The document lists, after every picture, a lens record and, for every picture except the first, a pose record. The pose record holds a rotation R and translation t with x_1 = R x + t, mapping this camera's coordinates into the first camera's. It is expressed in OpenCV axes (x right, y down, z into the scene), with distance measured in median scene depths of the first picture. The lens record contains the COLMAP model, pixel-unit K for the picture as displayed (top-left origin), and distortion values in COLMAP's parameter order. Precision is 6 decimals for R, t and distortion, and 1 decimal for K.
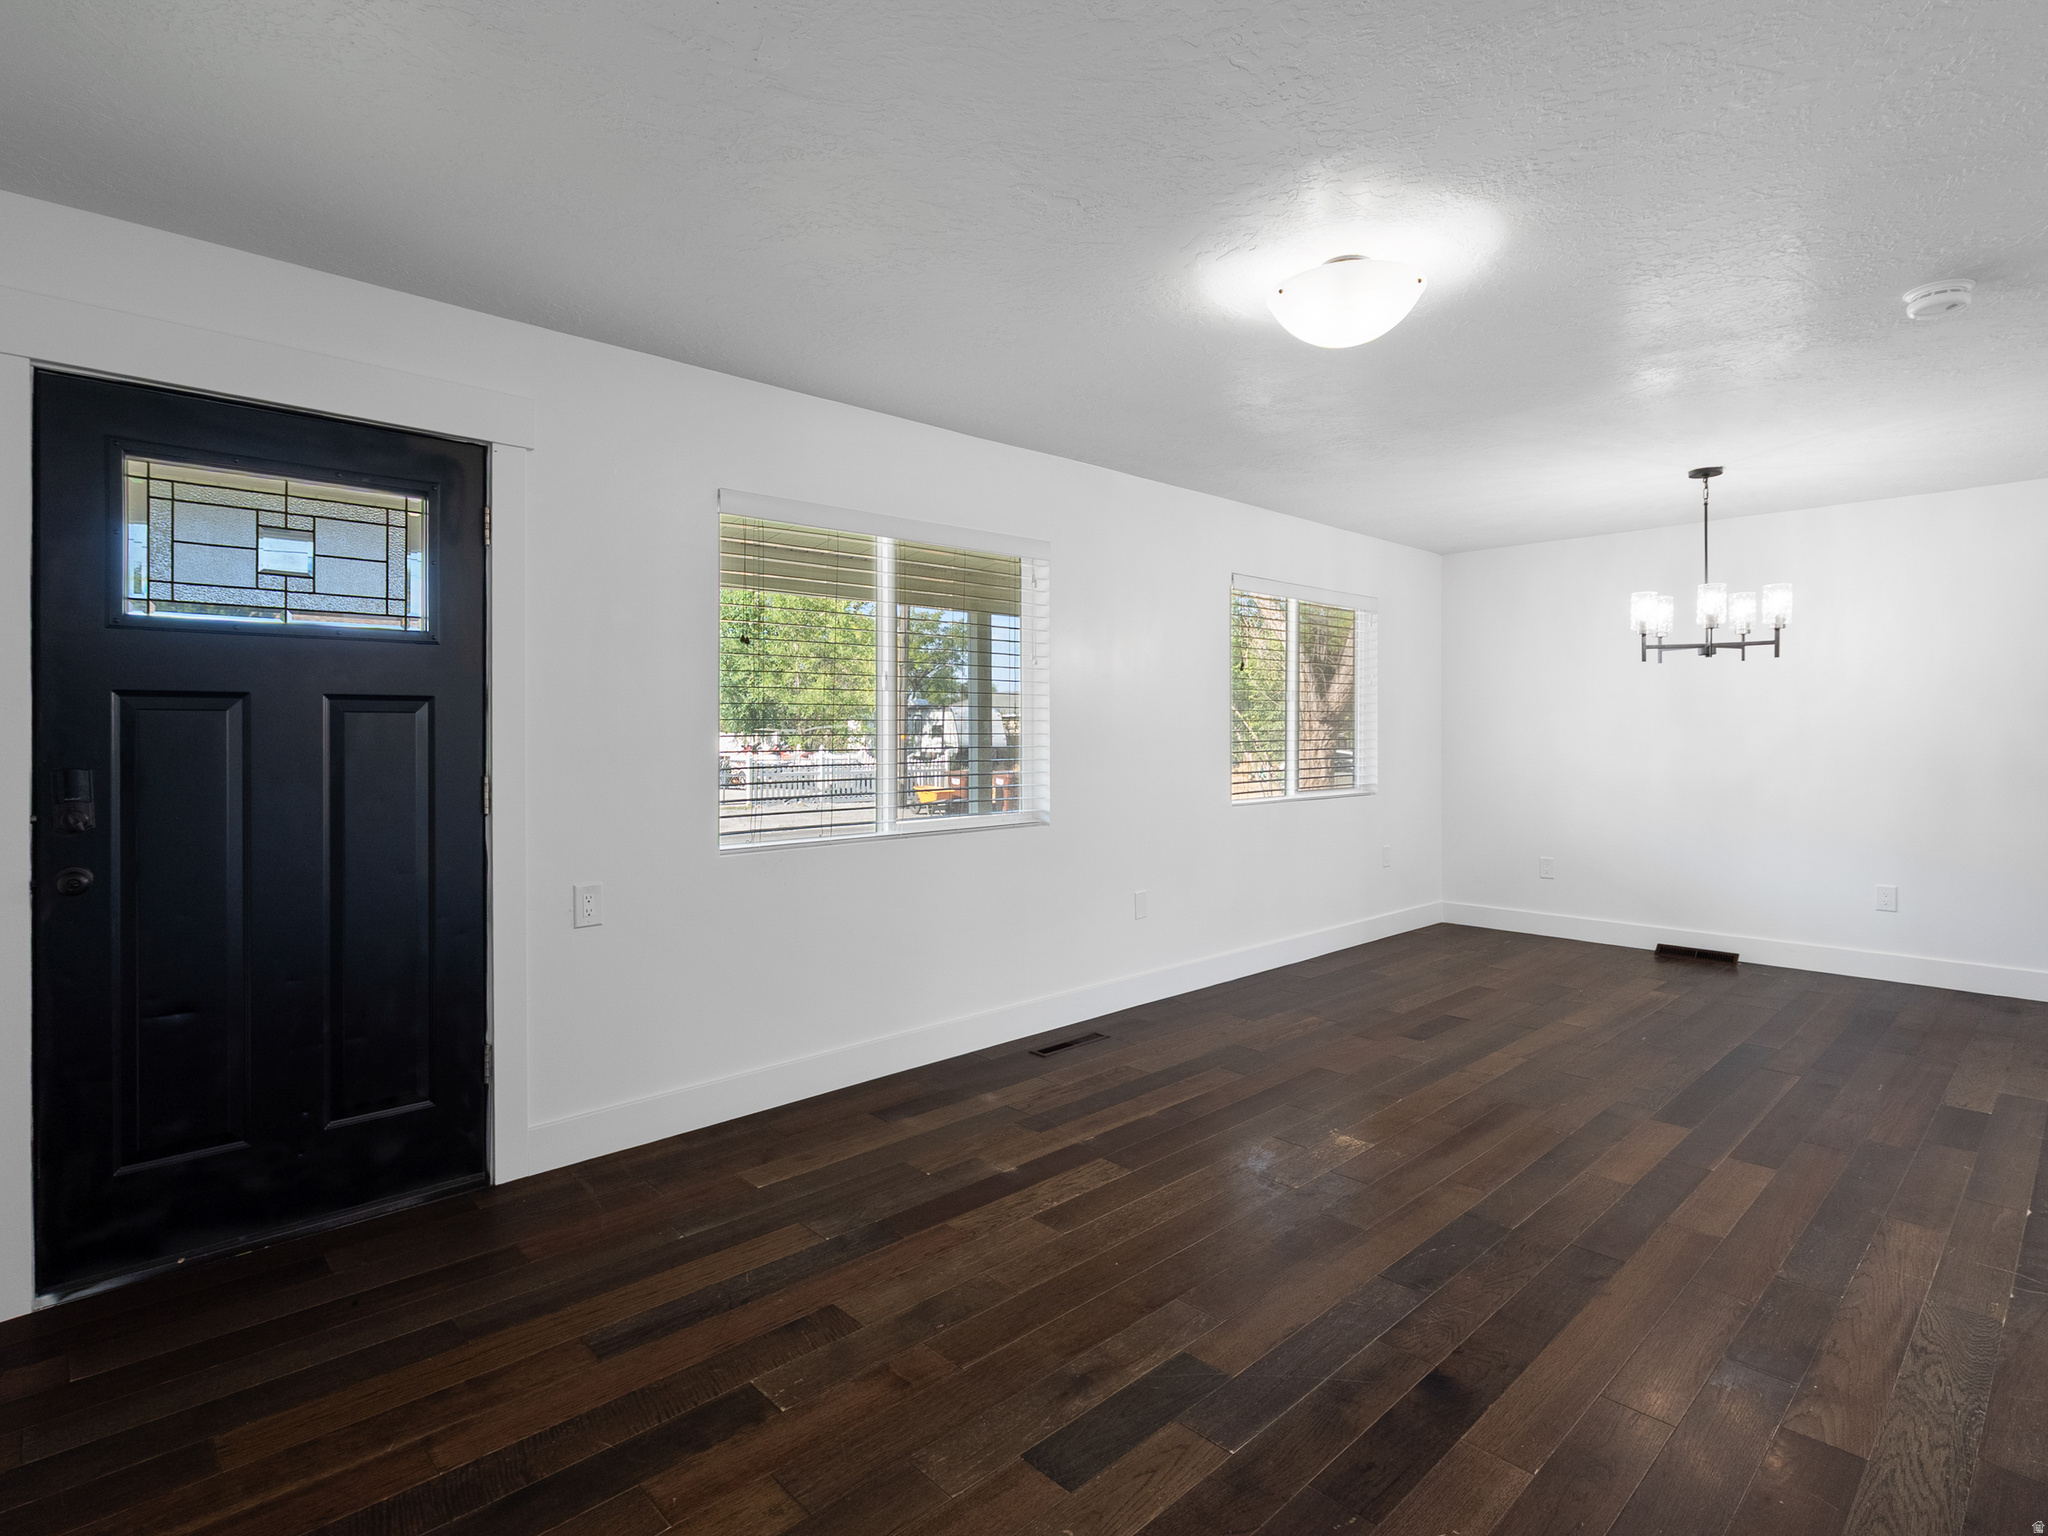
lens RADIAL K [[1051.6, 0, 1013.1], [0, 1051.6, 729.1], [0, 0, 1]] dist [-0.000928, 0.000239]
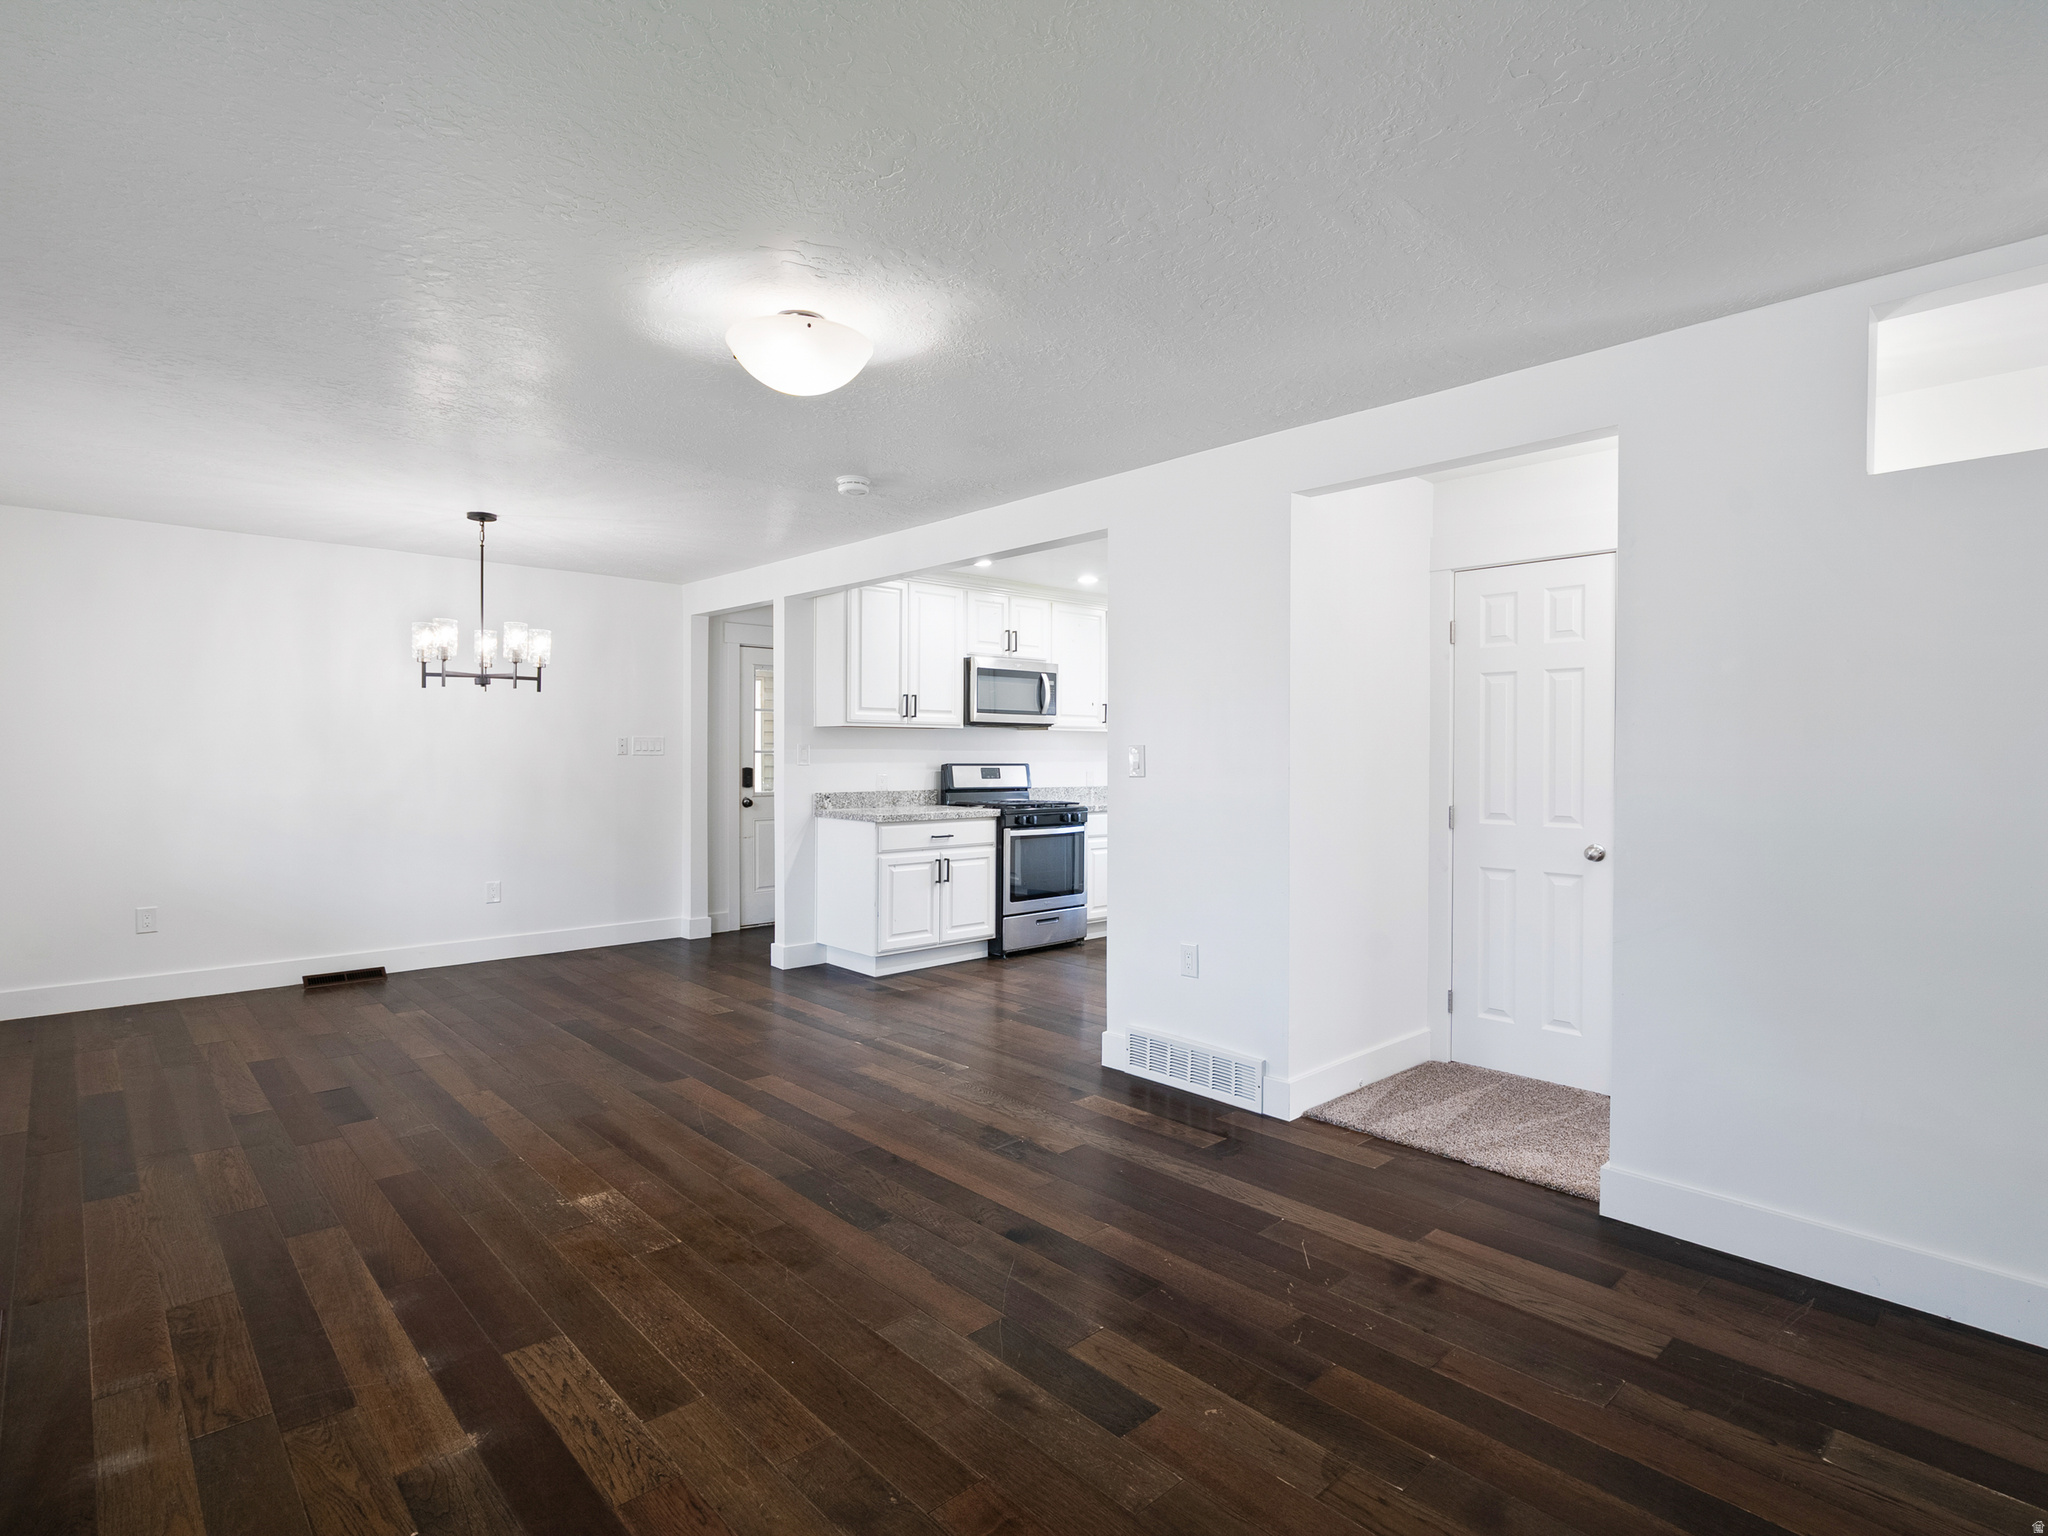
lens RADIAL K [[1039.0, 0, 1024.0], [0, 1039.0, 768.0], [0, 0, 1]] dist [0.002055, 0.001159]
pose [[0.007087, -0.012728, 0.999894, -0.584699], [-0.007648, 0.999889, 0.012782, -0.002932], [-0.999946, -0.007737, 0.006989, 0.611568]]
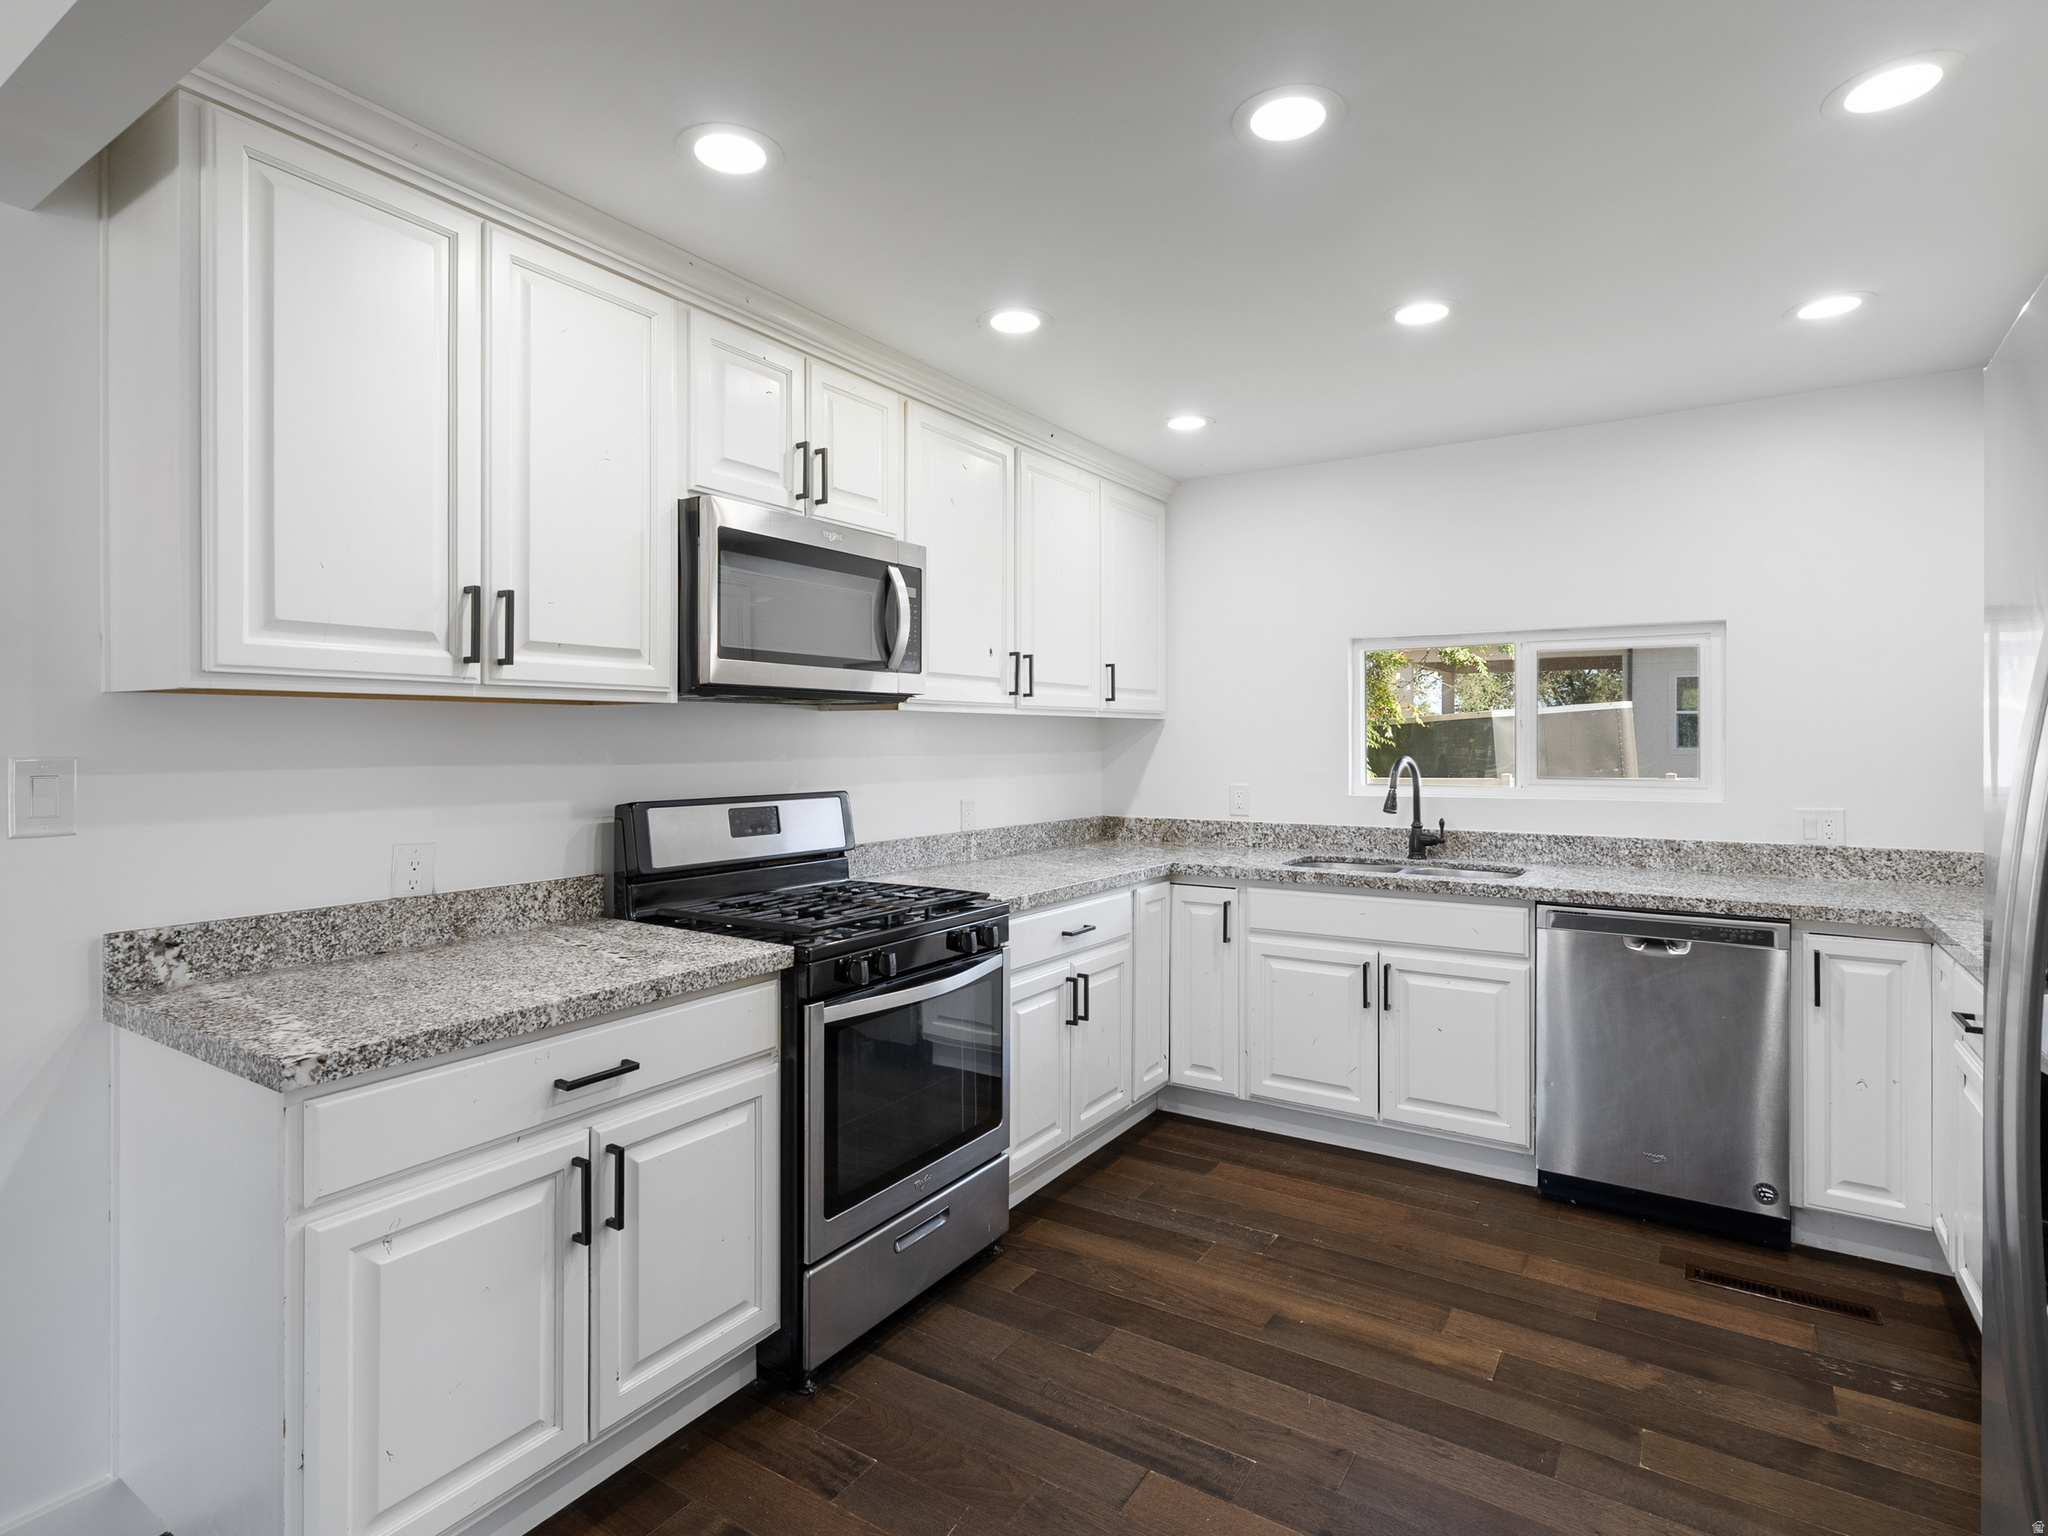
lens RADIAL K [[1050.5, 0, 1025.2], [0, 1050.5, 741.8], [0, 0, 1]] dist [-0.000041, 0.000482]
pose [[-0.235899, 0.000260, 0.971778, 0.708194], [-0.003482, 0.999993, -0.001113, -0.027285], [-0.971771, -0.003646, -0.235896, 0.684227]]
